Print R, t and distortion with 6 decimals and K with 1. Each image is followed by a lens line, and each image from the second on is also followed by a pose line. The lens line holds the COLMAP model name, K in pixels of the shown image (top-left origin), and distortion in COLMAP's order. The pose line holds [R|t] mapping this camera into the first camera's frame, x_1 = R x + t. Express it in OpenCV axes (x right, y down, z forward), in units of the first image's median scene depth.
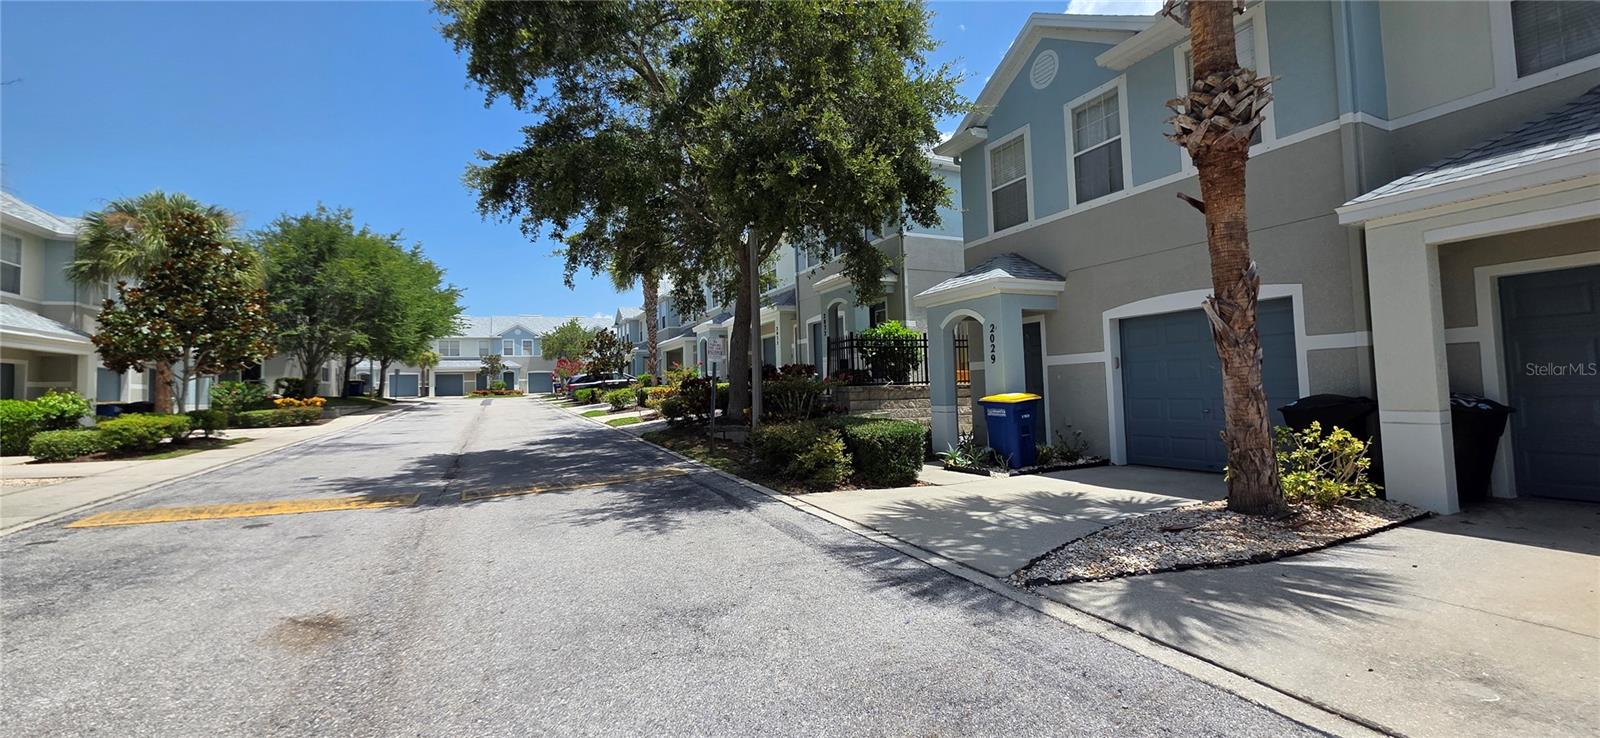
lens RADIAL K [[636.6, 0, 801.9], [0, 636.6, 357.5], [0, 0, 1]] dist [0.001556, -0.000468]
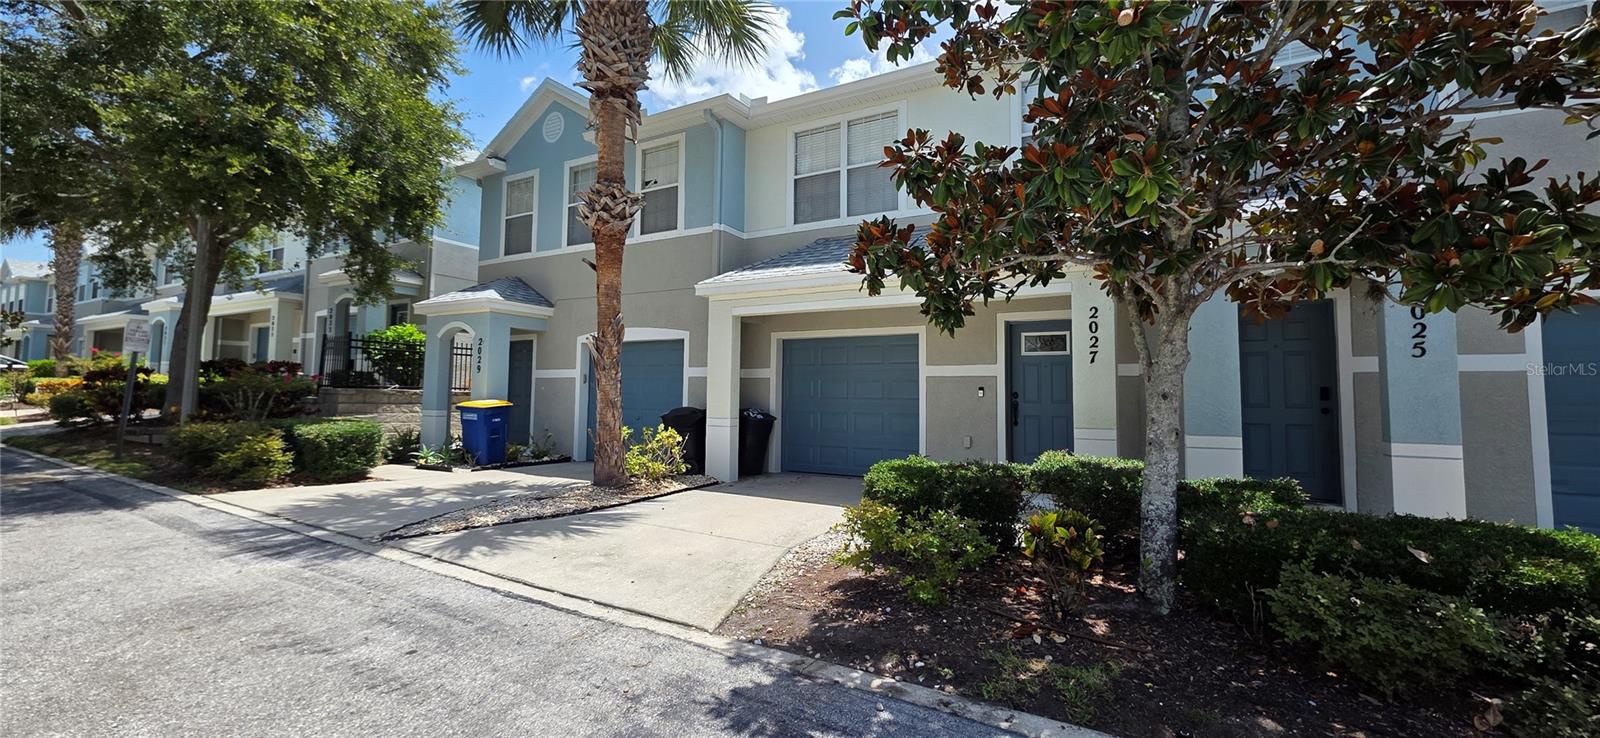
lens RADIAL K [[636.6, 0, 801.9], [0, 636.6, 357.5], [0, 0, 1]] dist [0.001556, -0.000468]
pose [[0.815060, 0.076407, 0.574317, 0.130313], [-0.065431, 0.997063, -0.039790, -0.011873], [-0.575670, -0.005147, 0.817666, -0.273066]]
